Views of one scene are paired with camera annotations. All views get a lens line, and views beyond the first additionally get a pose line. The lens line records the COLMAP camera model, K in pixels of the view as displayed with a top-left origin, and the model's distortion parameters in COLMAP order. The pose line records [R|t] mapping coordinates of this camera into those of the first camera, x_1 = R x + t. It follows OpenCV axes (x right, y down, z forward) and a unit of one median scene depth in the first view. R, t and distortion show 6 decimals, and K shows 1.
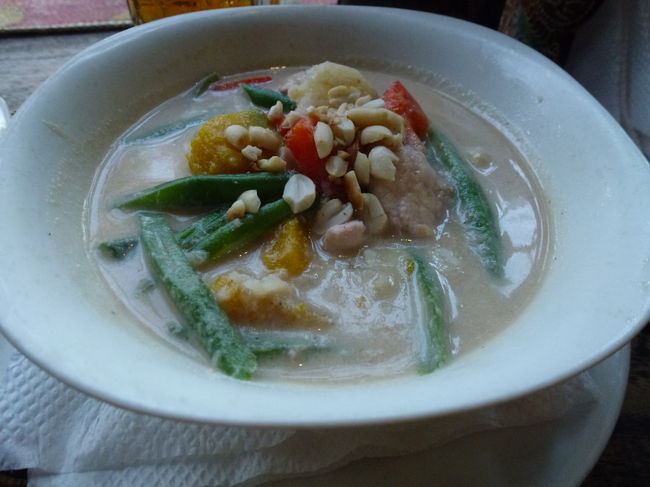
lens RADIAL K [[476.3, 0, 325.0], [0, 476.3, 243.5], [0, 0, 1]] dist [-0.052769, -0.002217]
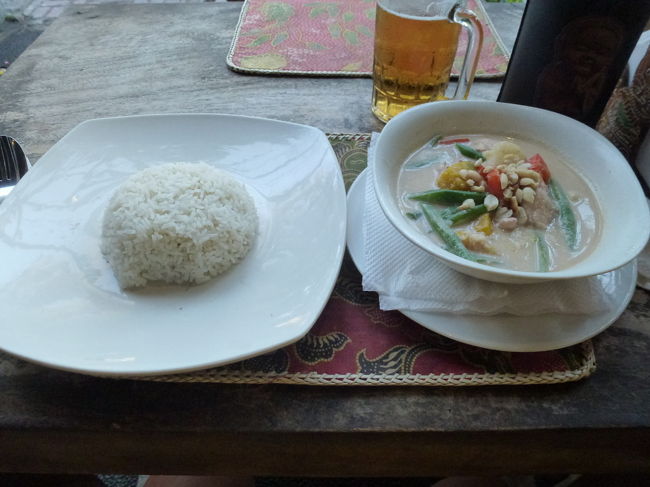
lens RADIAL K [[497.5, 0, 325.0], [0, 497.5, 243.5], [0, 0, 1]] dist [-0.050261, 0.004547]
pose [[0.976108, 0.141742, -0.164690, -0.414793], [-0.141110, 0.989871, 0.015594, 0.168611], [0.165232, 0.008018, 0.986222, -1.524995]]
